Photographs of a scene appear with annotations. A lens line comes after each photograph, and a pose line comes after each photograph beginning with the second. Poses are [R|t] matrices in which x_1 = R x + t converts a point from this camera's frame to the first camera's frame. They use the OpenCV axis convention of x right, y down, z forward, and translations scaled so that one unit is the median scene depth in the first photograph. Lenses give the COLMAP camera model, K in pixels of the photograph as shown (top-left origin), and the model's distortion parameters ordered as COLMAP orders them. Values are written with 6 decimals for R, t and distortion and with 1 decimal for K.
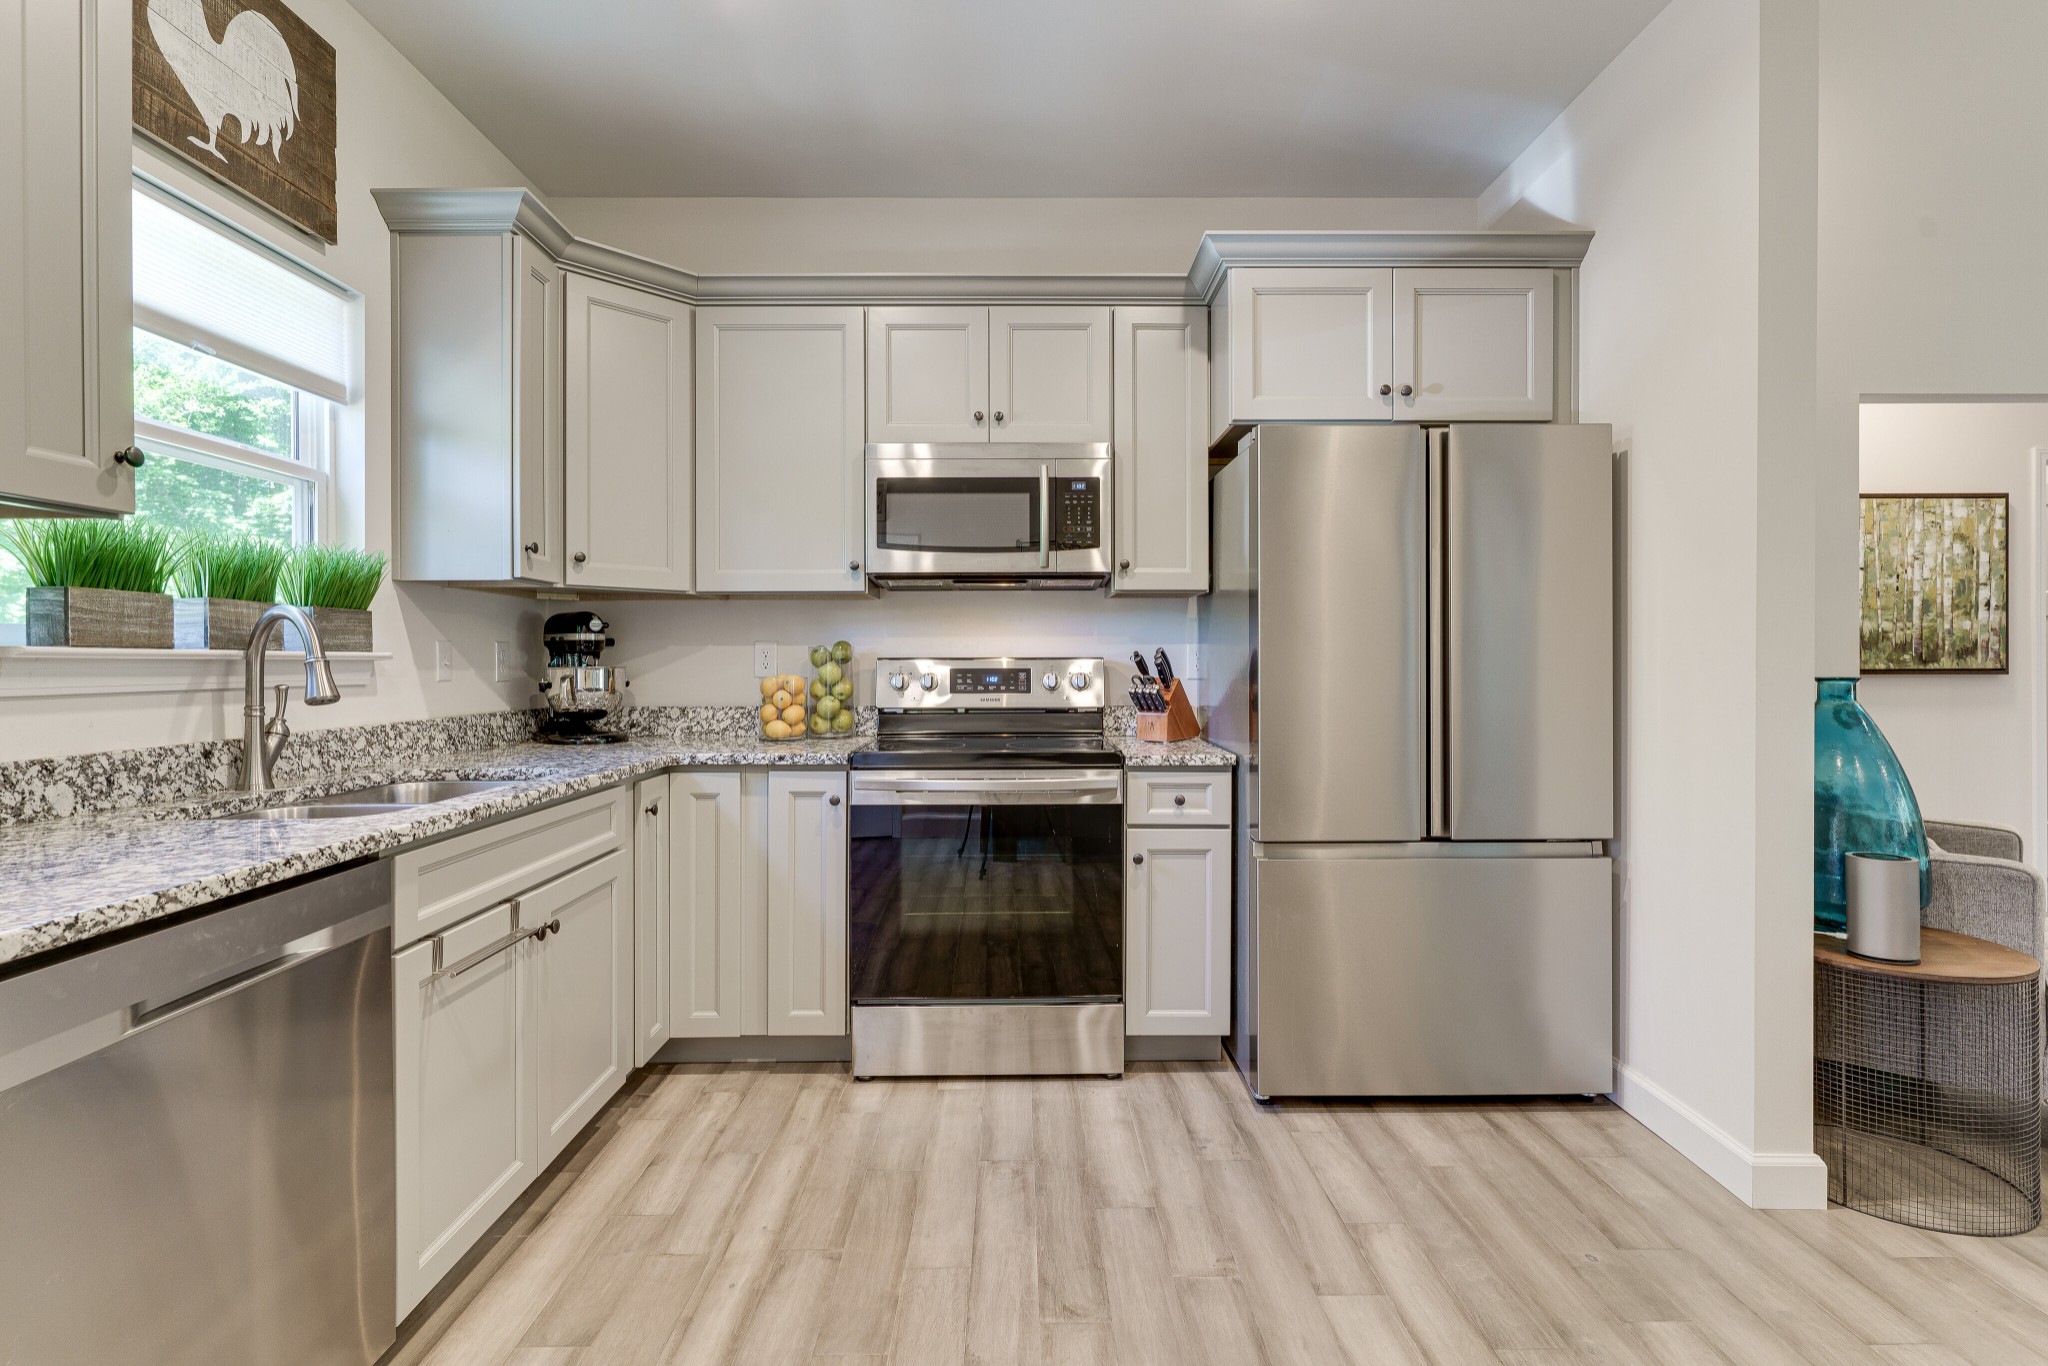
lens RADIAL K [[984.5, 0, 1015.6], [0, 984.5, 658.9], [0, 0, 1]] dist [0.002088, -0.000430]
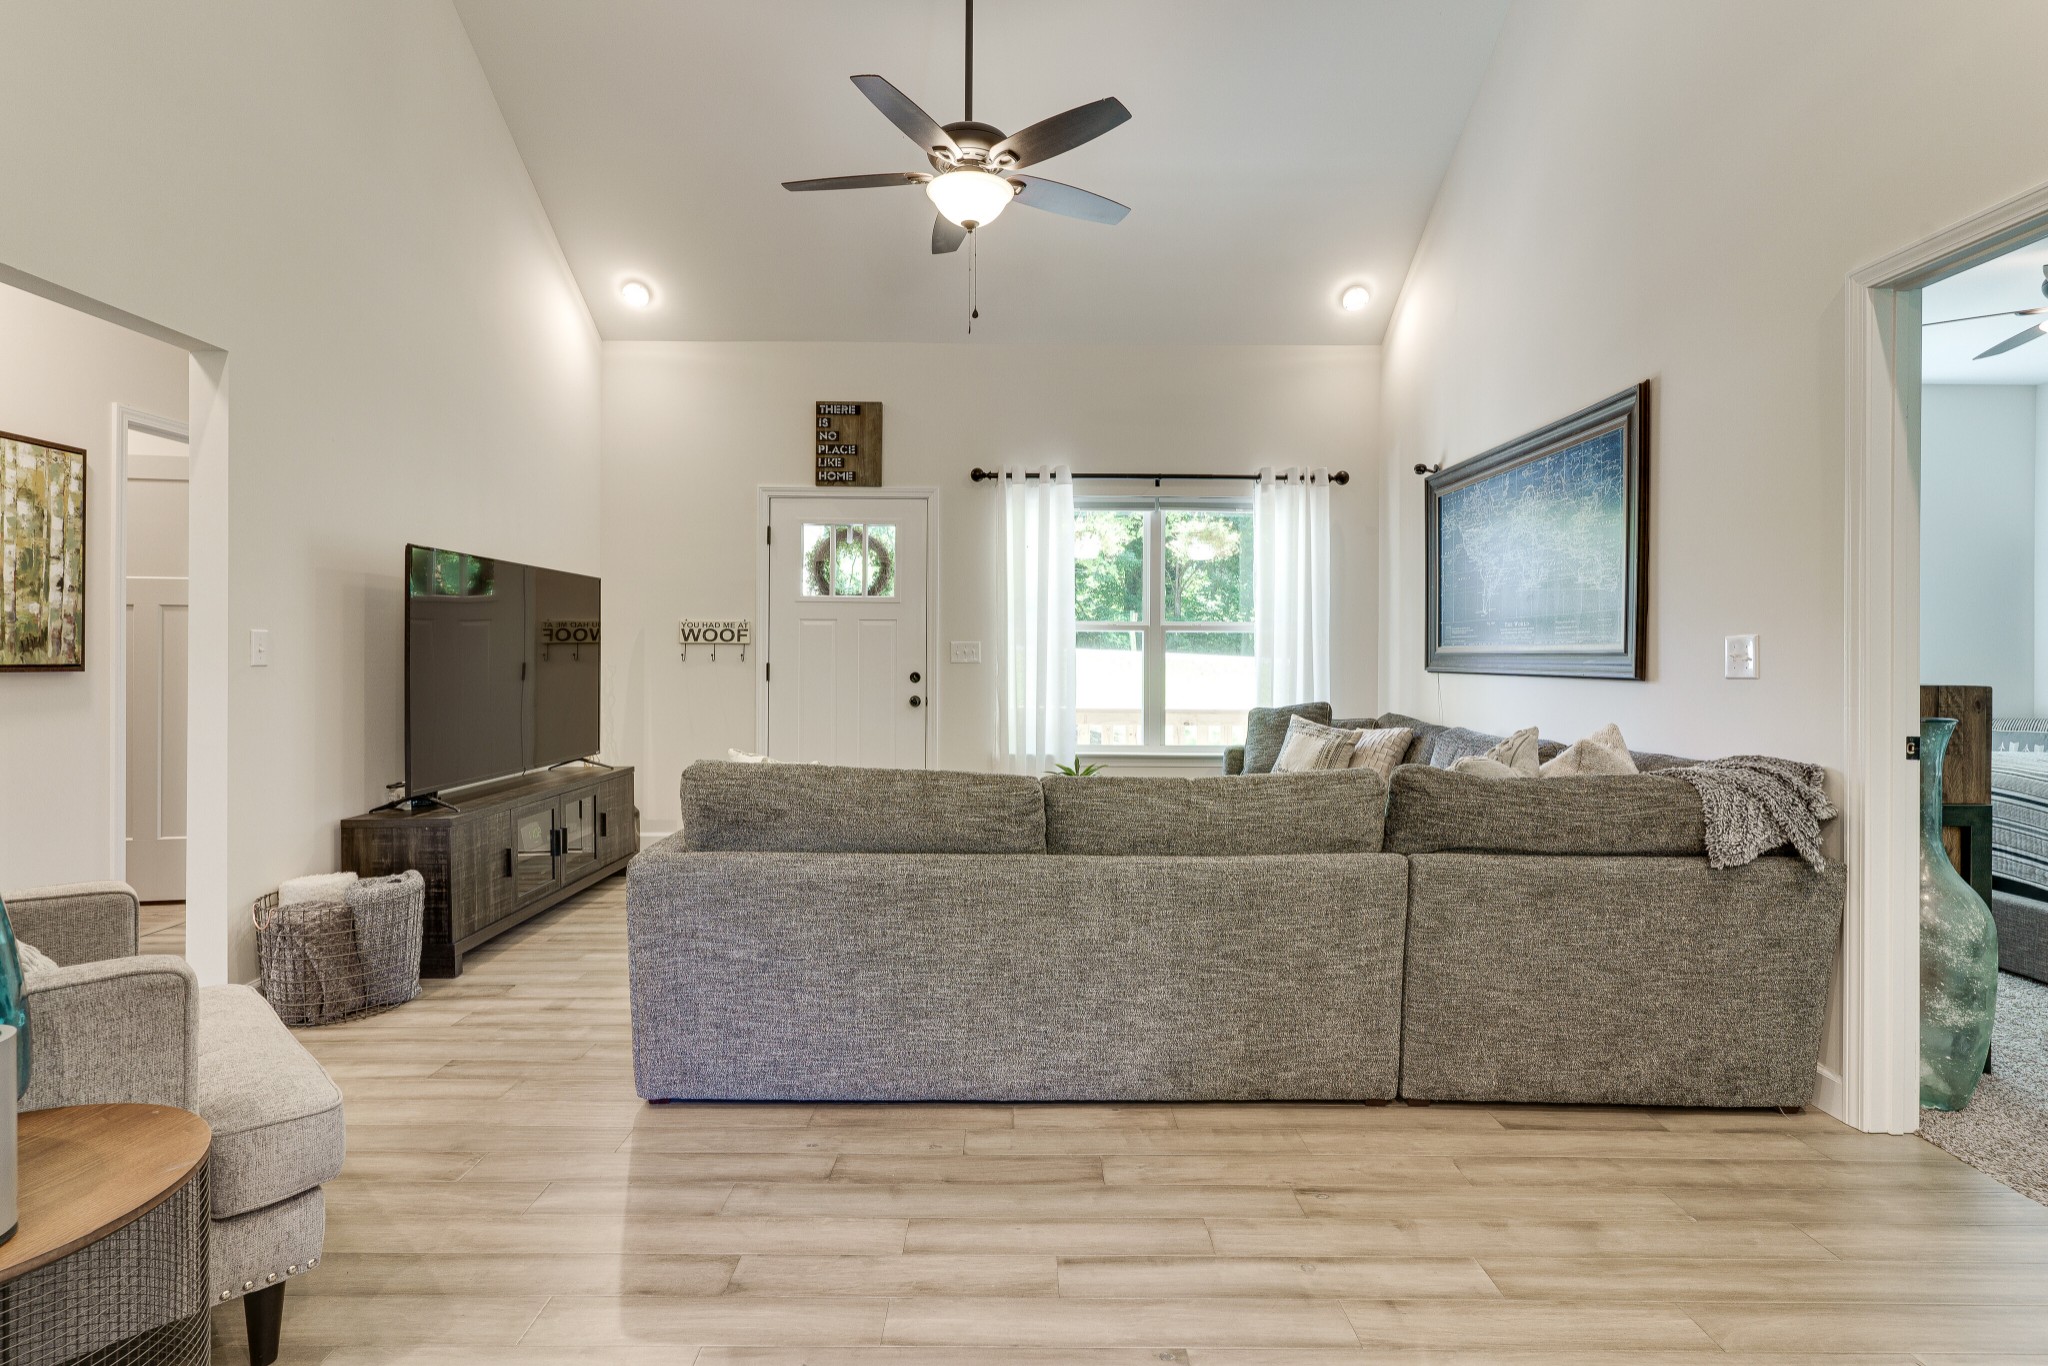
lens RADIAL K [[984.5, 0, 1024.1], [0, 984.5, 657.4], [0, 0, 1]] dist [0.002088, -0.000430]
pose [[-0.004356, 0.005676, 0.999974, 0.307181], [-0.006851, 0.999960, -0.005706, 0.005417], [-0.999967, -0.006876, -0.004317, 0.370029]]
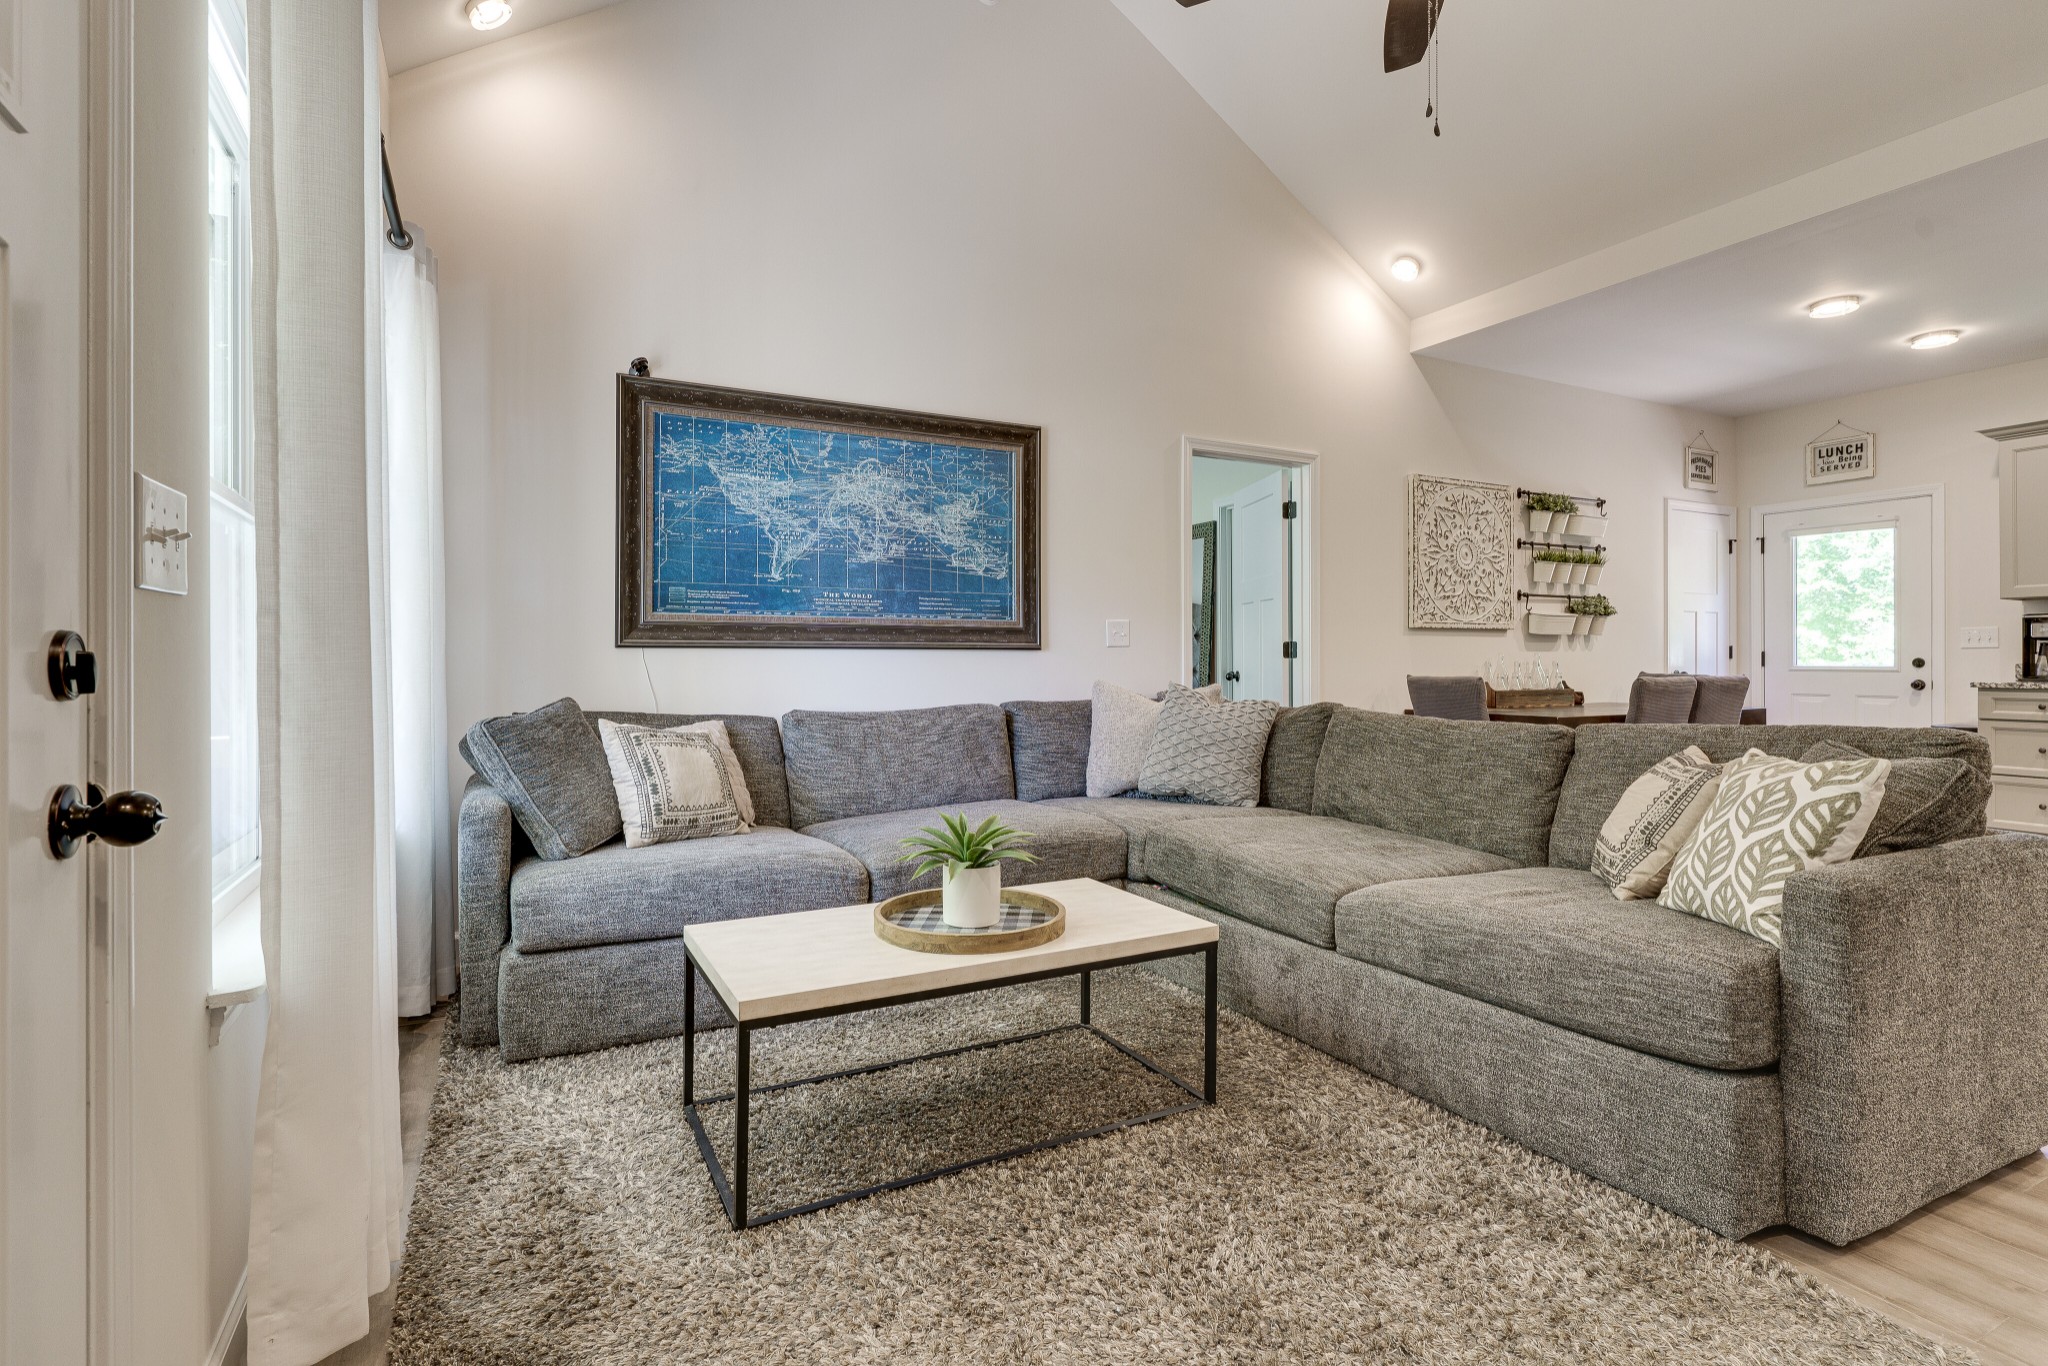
lens RADIAL K [[984.5, 0, 1020.8], [0, 984.5, 655.2], [0, 0, 1]] dist [0.002088, -0.000430]
pose [[-0.889196, 0.003898, -0.457509, 2.293153], [0.005650, 0.999981, -0.002461, 0.034197], [0.457491, -0.004773, -0.889201, 1.035254]]
